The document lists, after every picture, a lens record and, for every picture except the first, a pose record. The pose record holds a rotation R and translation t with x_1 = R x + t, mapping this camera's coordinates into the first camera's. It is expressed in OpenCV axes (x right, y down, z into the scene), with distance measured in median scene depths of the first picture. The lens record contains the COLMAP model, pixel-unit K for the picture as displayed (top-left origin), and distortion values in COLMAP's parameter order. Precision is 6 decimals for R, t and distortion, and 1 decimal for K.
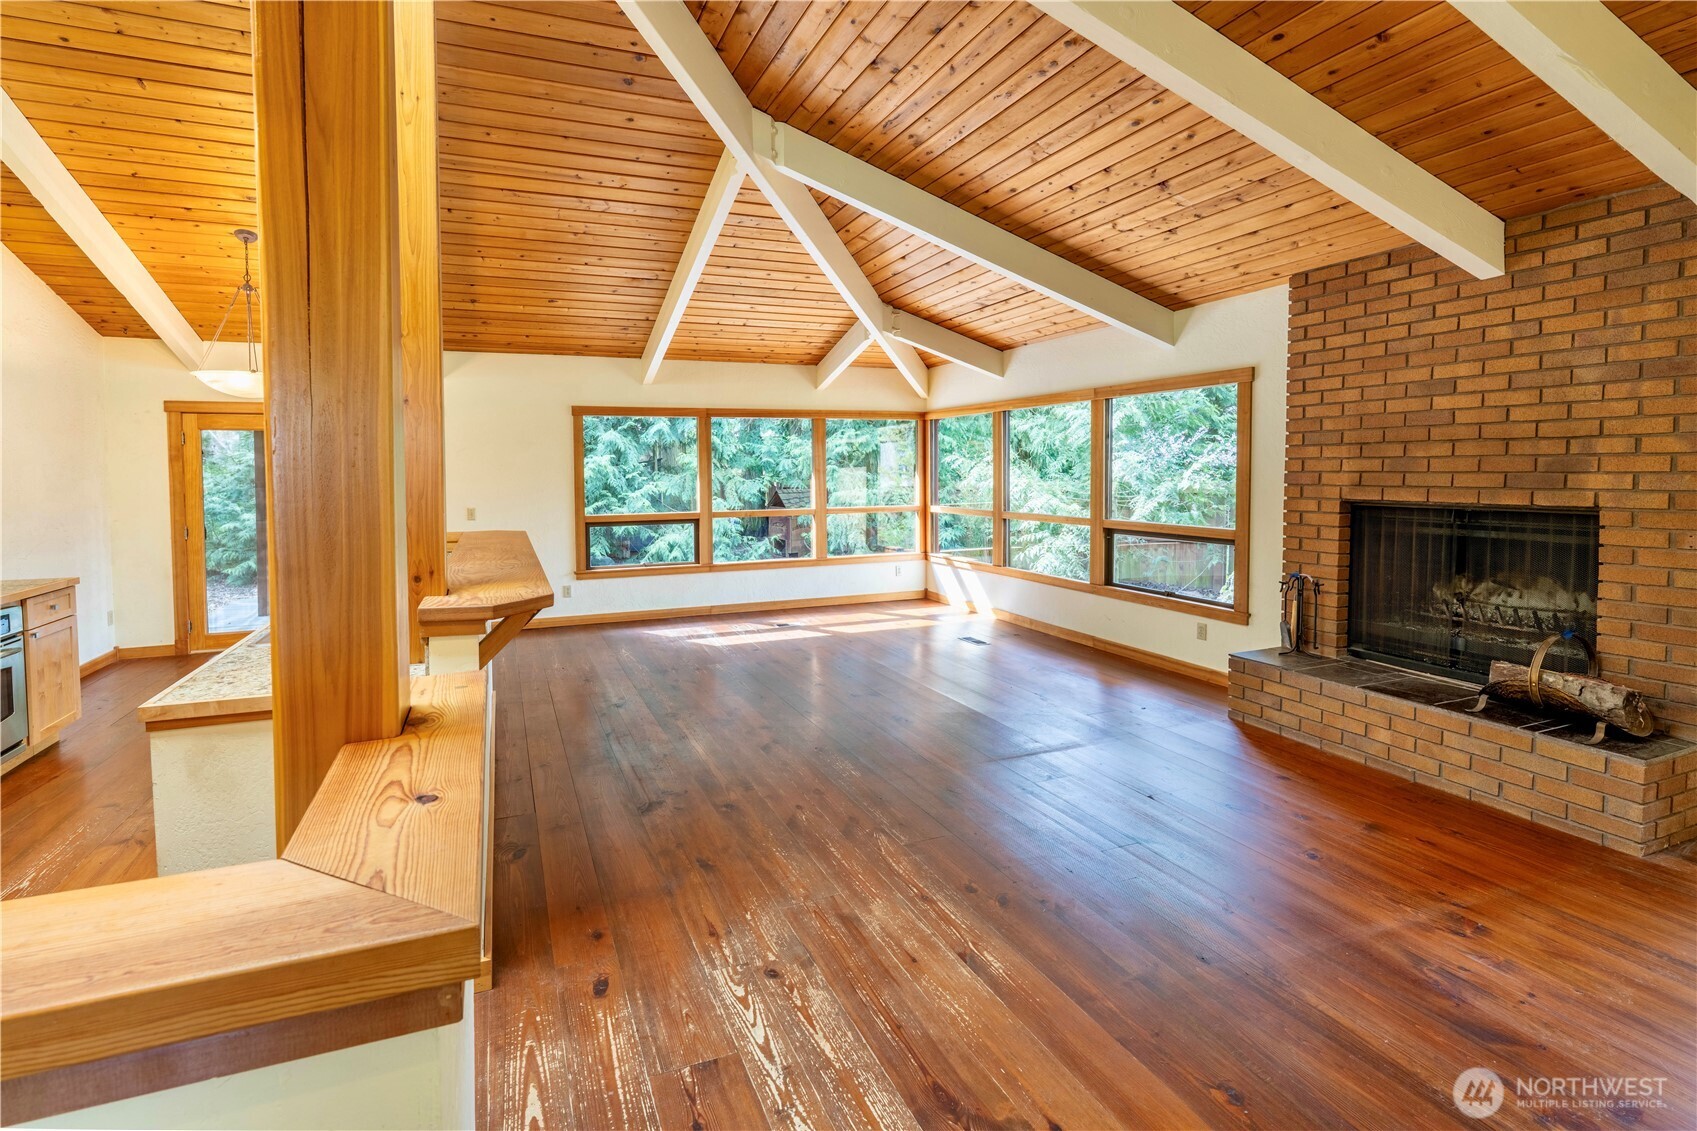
lens RADIAL K [[734.3, 0, 792.3], [0, 734.3, 503.3], [0, 0, 1]] dist [-0.000546, -0.000278]
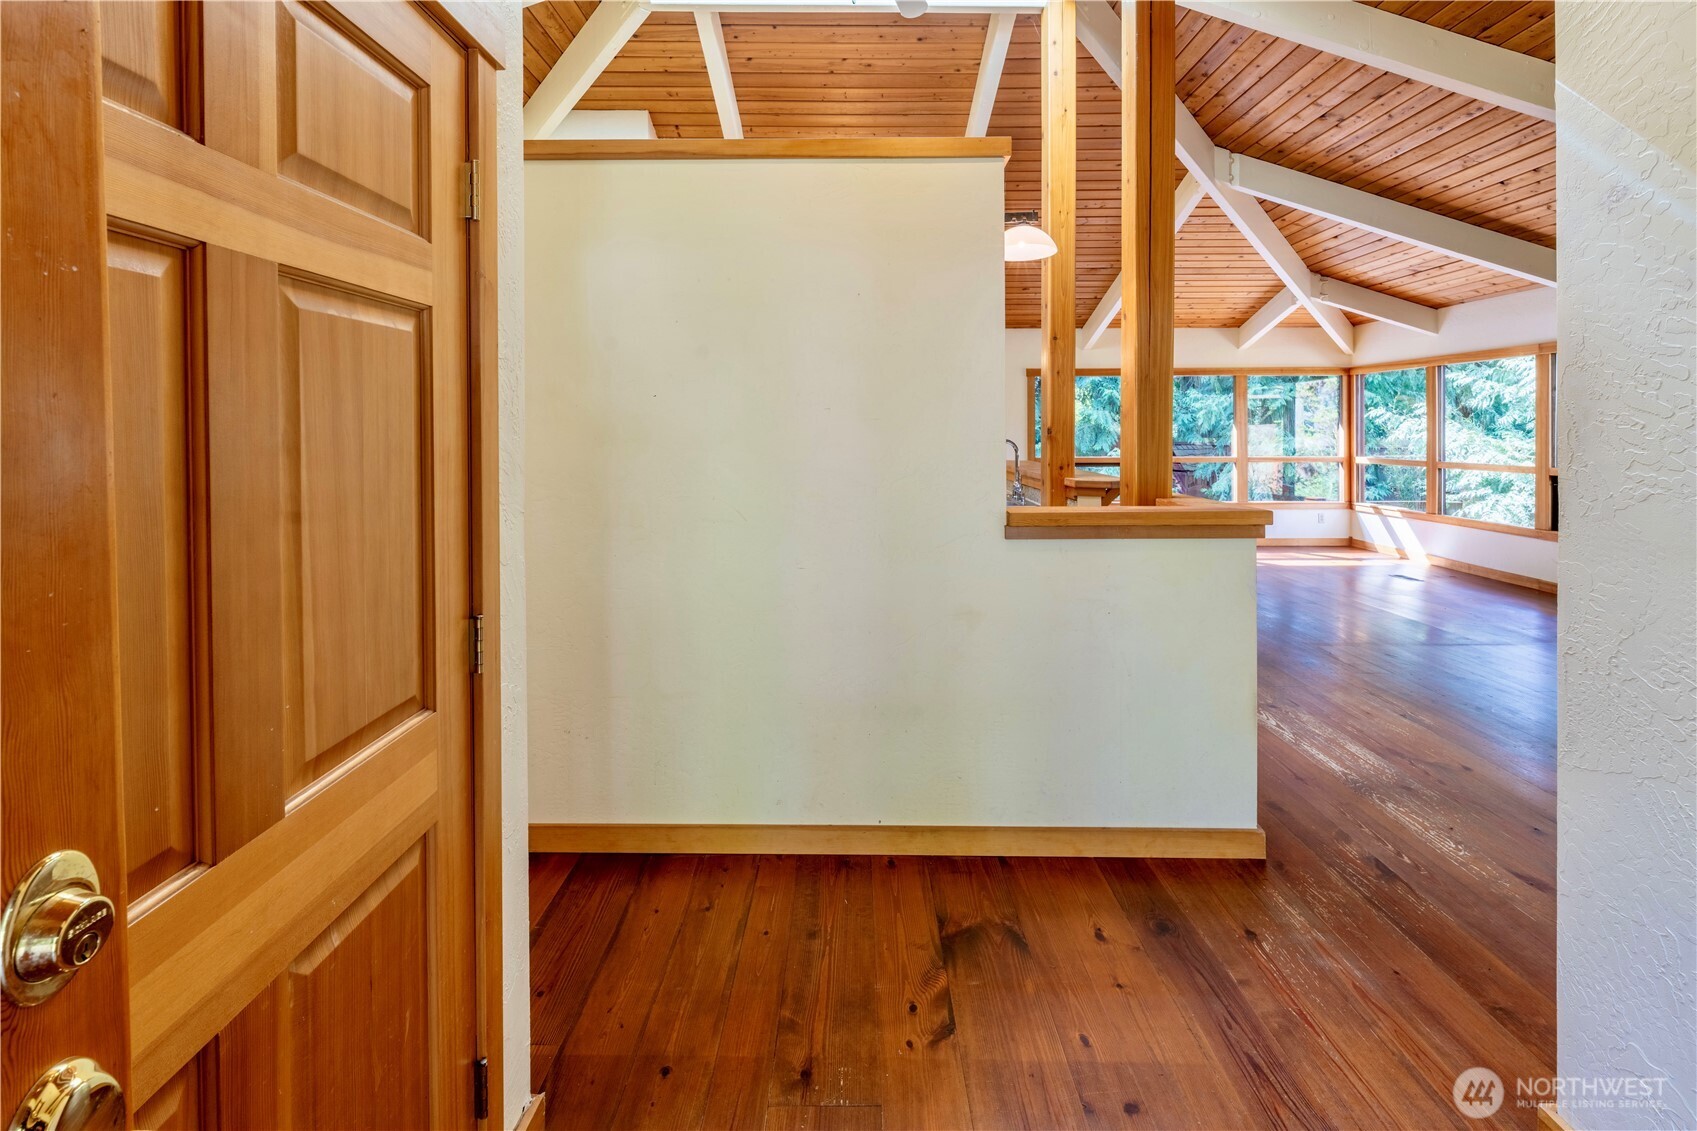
lens RADIAL K [[776.0, 0, 861.5], [0, 776.0, 436.8], [0, 0, 1]] dist [-0.017051, -0.000435]
pose [[0.933625, 0.011783, -0.358058, -0.115463], [-0.024893, 0.999177, -0.032028, 0.041461], [0.357386, 0.038816, 0.933150, -0.415285]]
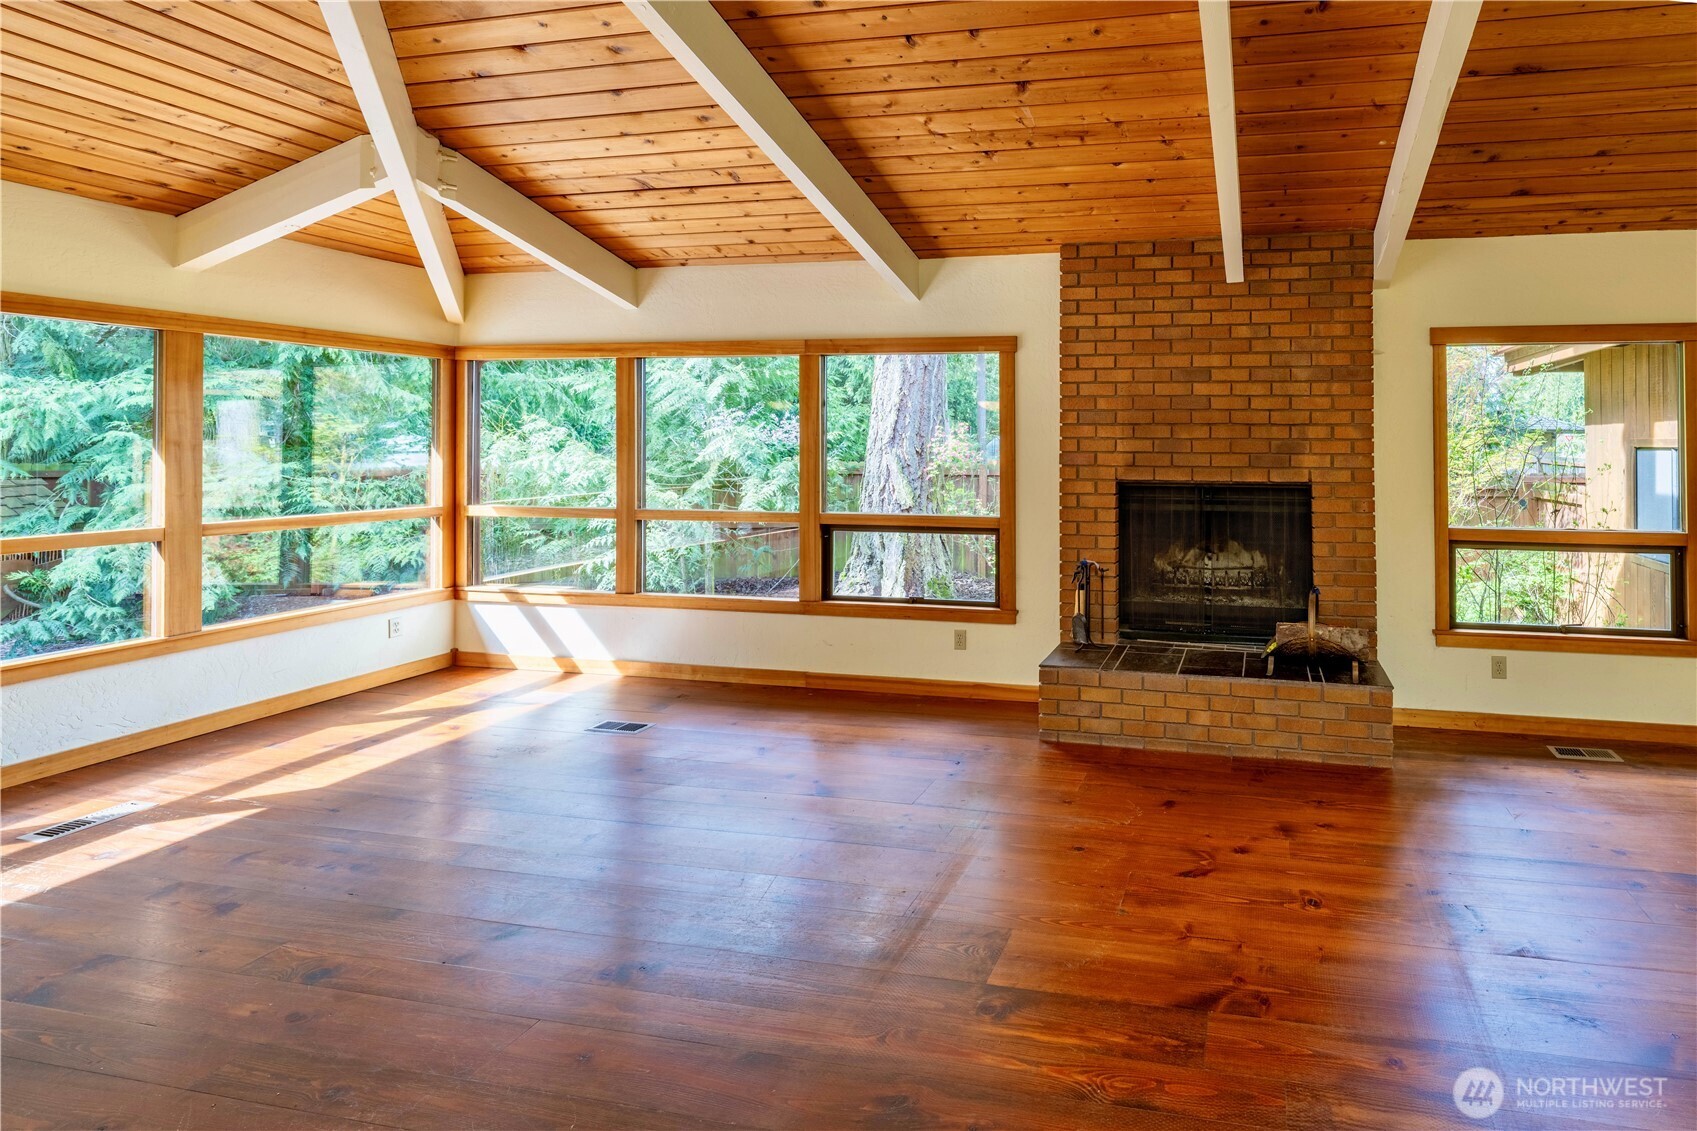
lens RADIAL K [[734.3, 0, 1079.2], [0, 734.3, 438.8], [0, 0, 1]] dist [-0.000546, -0.000278]
pose [[0.518567, 0.018642, 0.854834, -0.093749], [0.030550, 0.998720, -0.040312, -0.017623], [-0.854491, 0.047020, 0.517334, 0.414472]]
